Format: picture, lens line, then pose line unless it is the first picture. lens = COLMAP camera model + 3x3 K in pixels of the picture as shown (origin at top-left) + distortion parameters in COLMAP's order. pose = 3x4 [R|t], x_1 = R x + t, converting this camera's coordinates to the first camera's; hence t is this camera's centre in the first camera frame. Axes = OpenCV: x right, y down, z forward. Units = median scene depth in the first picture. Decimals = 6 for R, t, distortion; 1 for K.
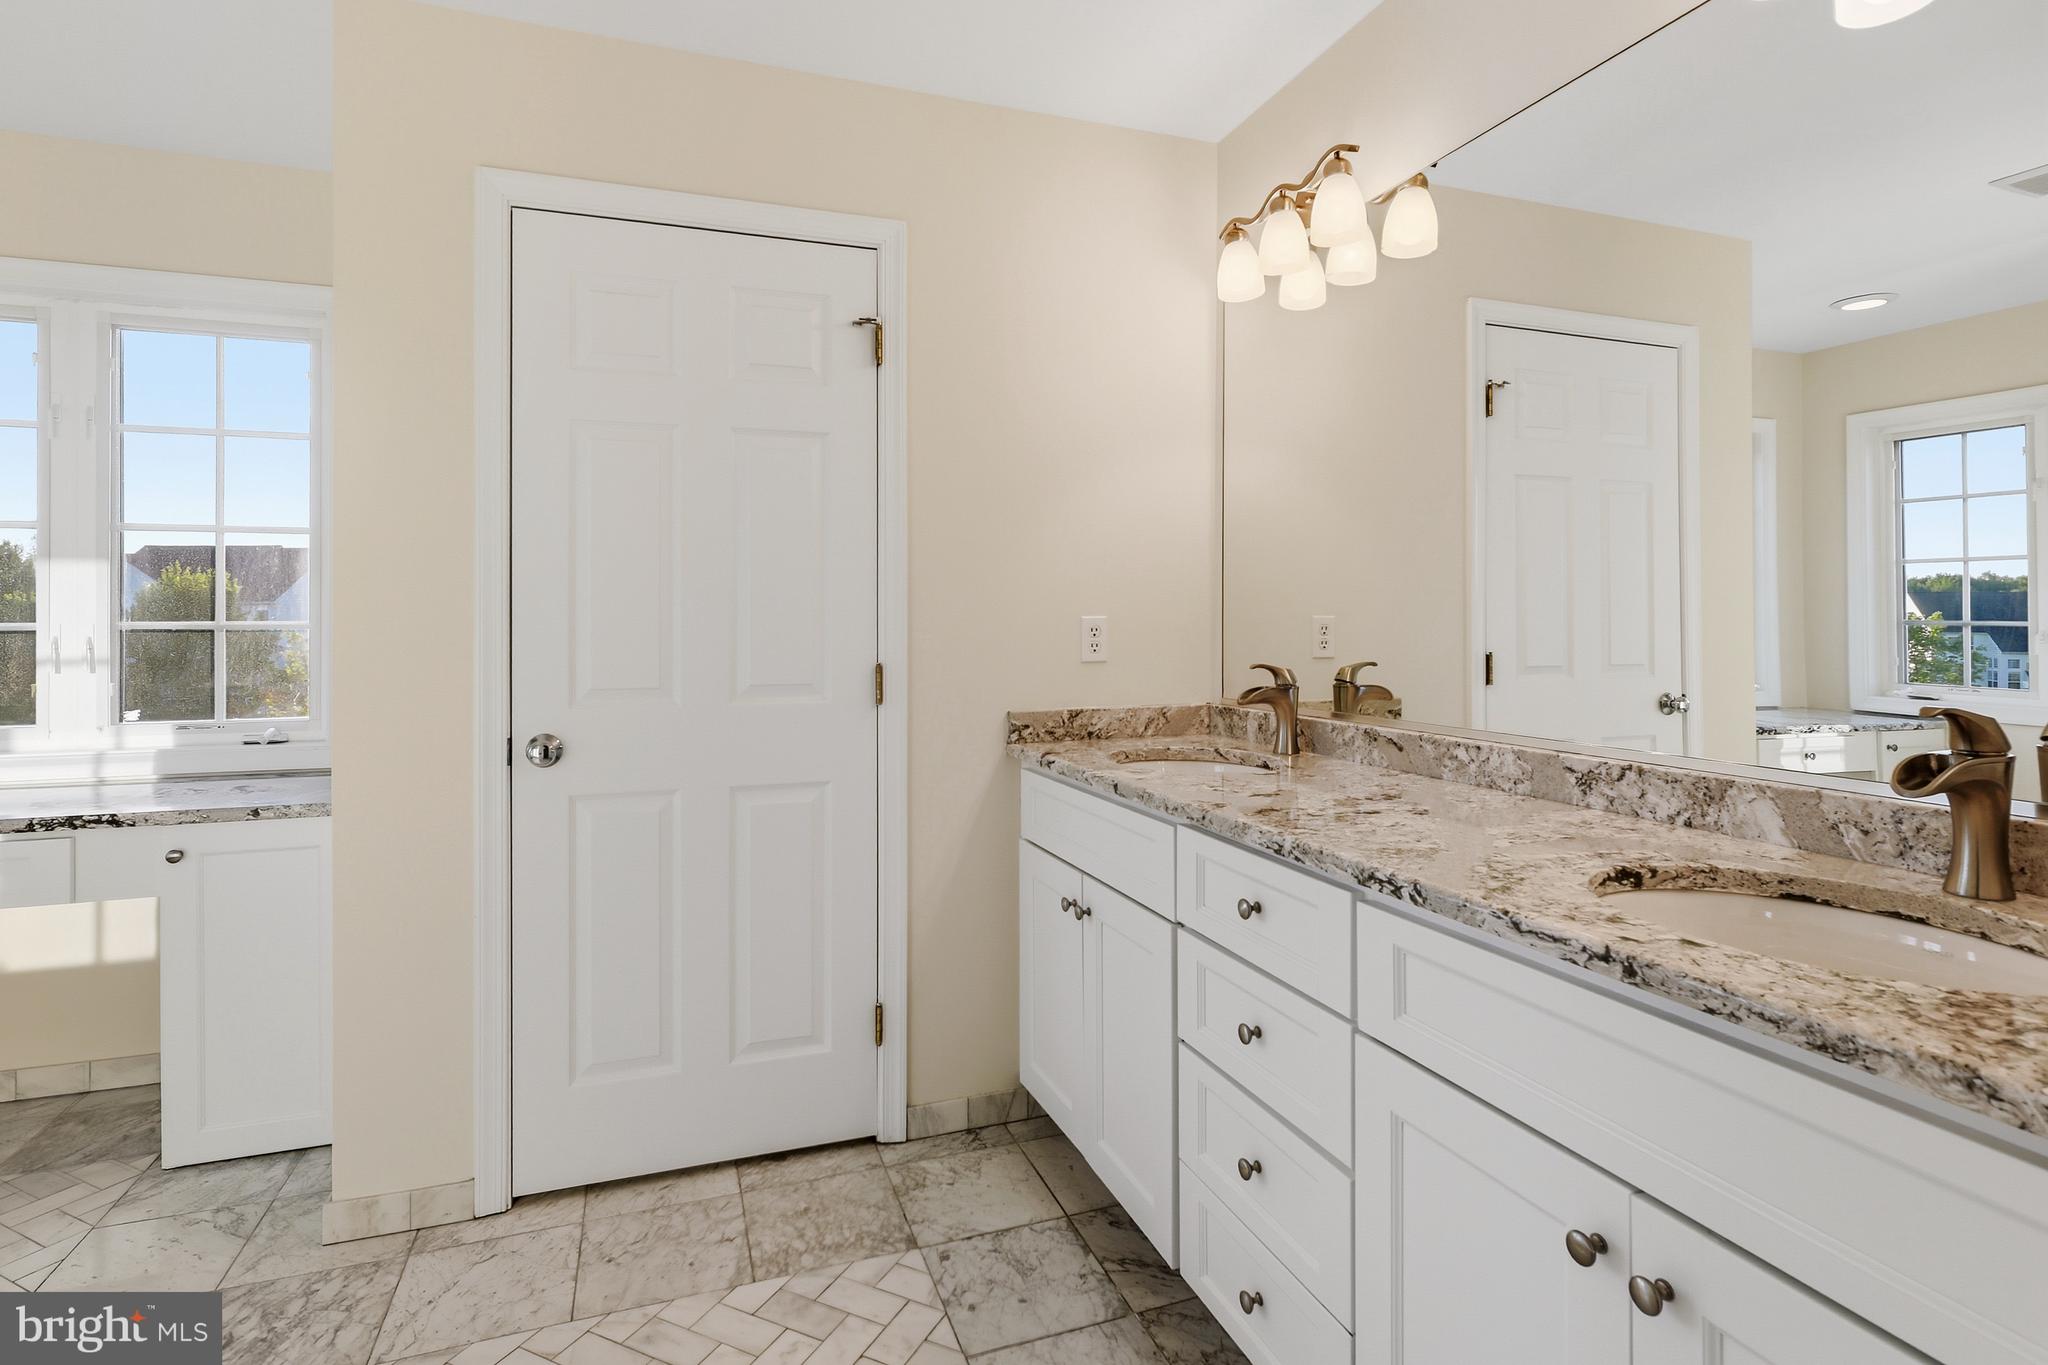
lens RADIAL K [[1034.6, 0, 1020.2], [0, 1034.6, 618.5], [0, 0, 1]] dist [-0.000731, 0.000711]
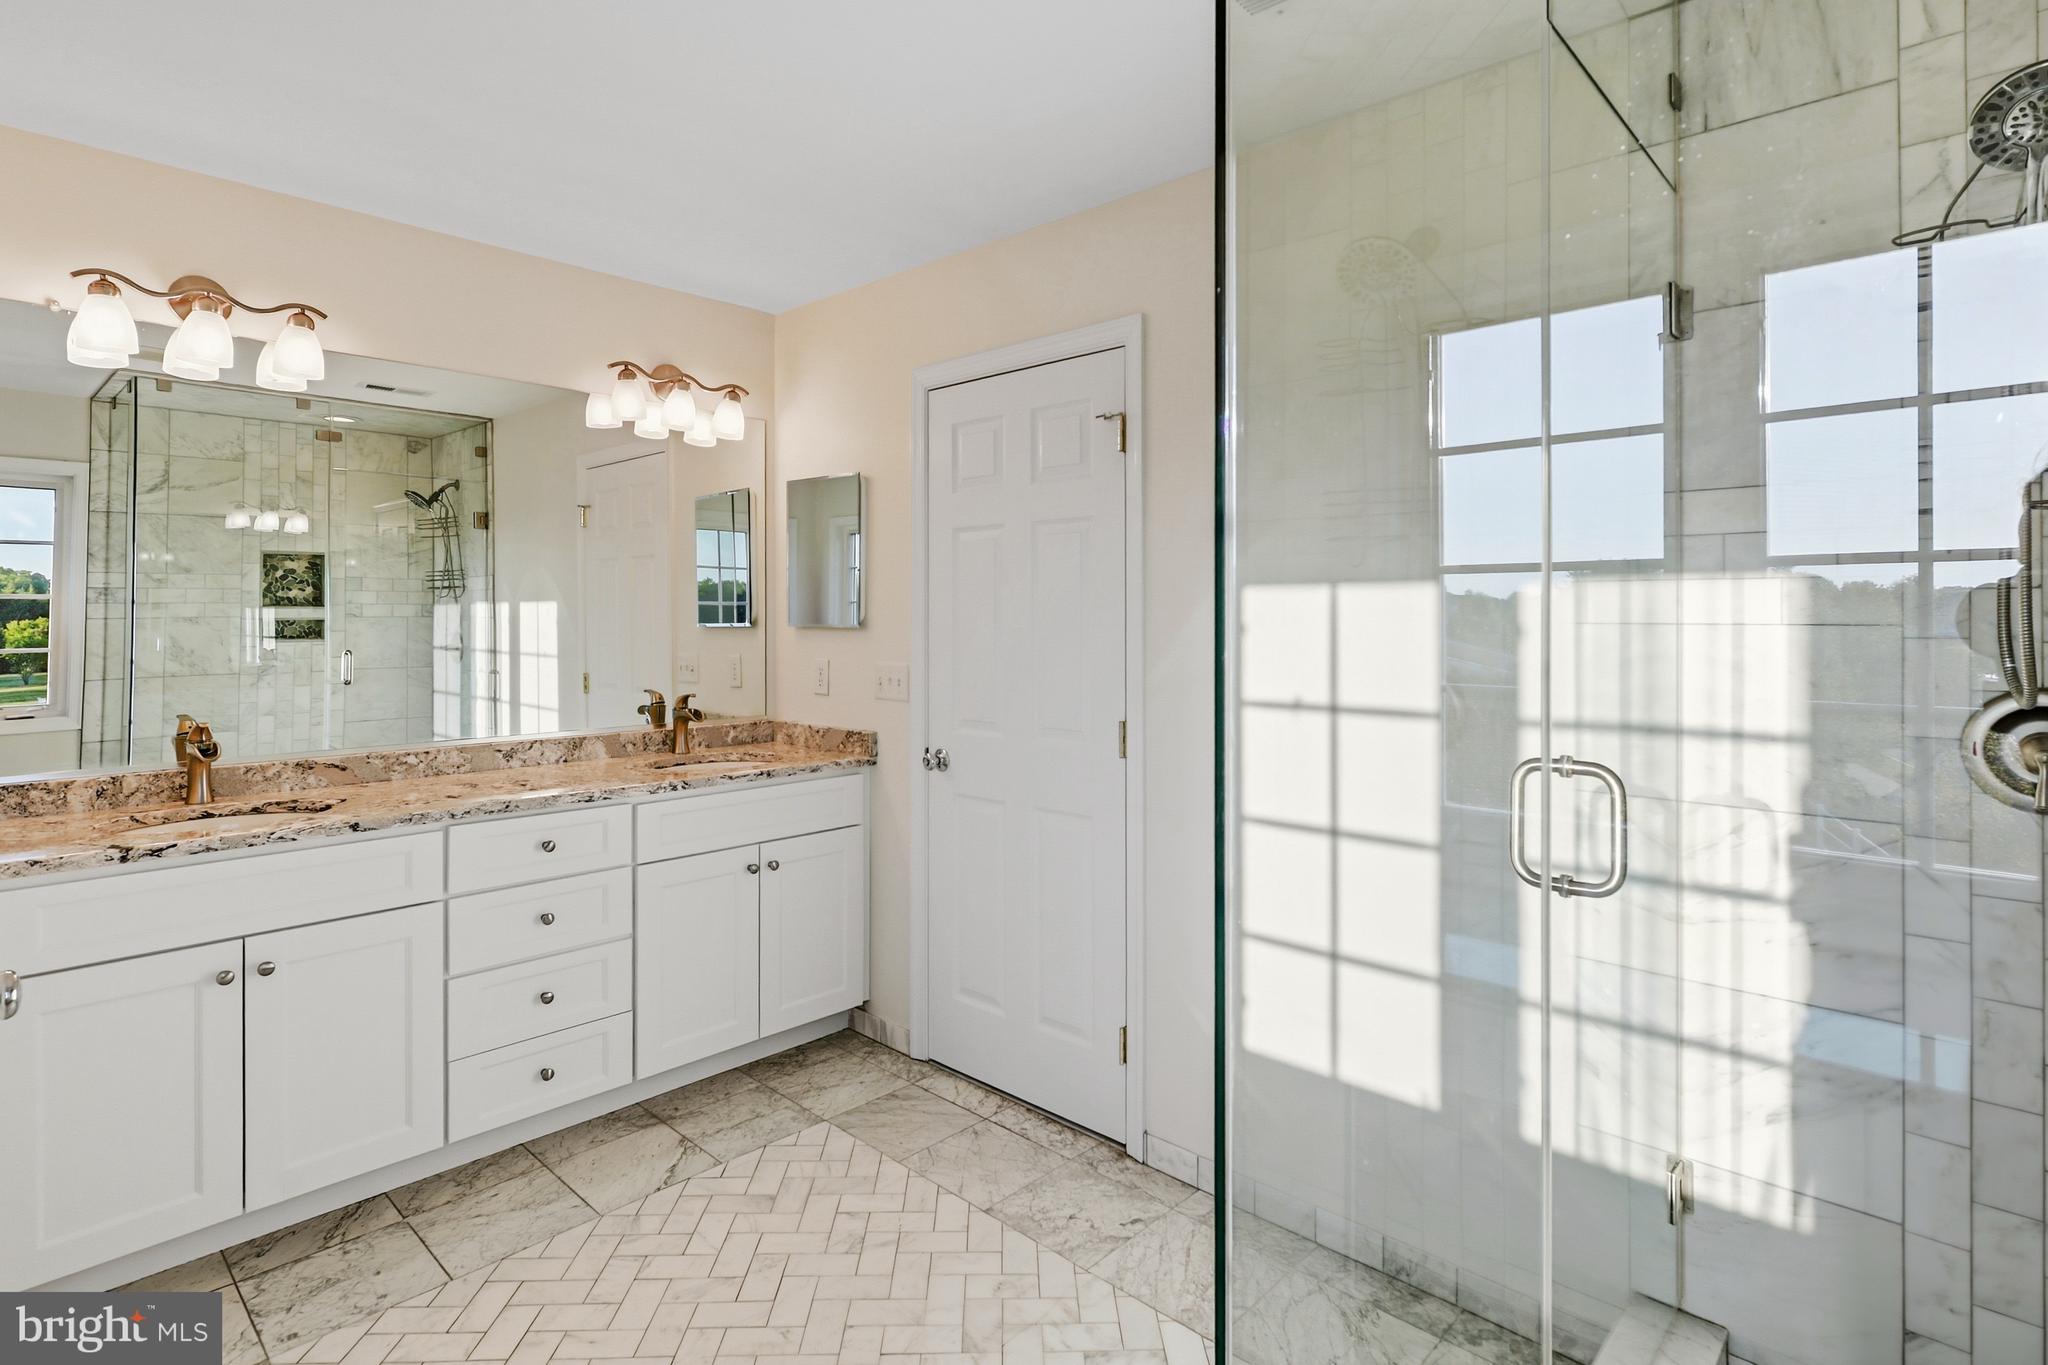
lens RADIAL K [[1034.6, 0, 1020.2], [0, 1034.6, 618.5], [0, 0, 1]] dist [-0.000731, 0.000711]
pose [[-0.454702, 0.001466, 0.890643, -1.410249], [-0.003004, 0.999990, -0.003179, -0.081115], [-0.890639, -0.004121, -0.454693, 0.913987]]
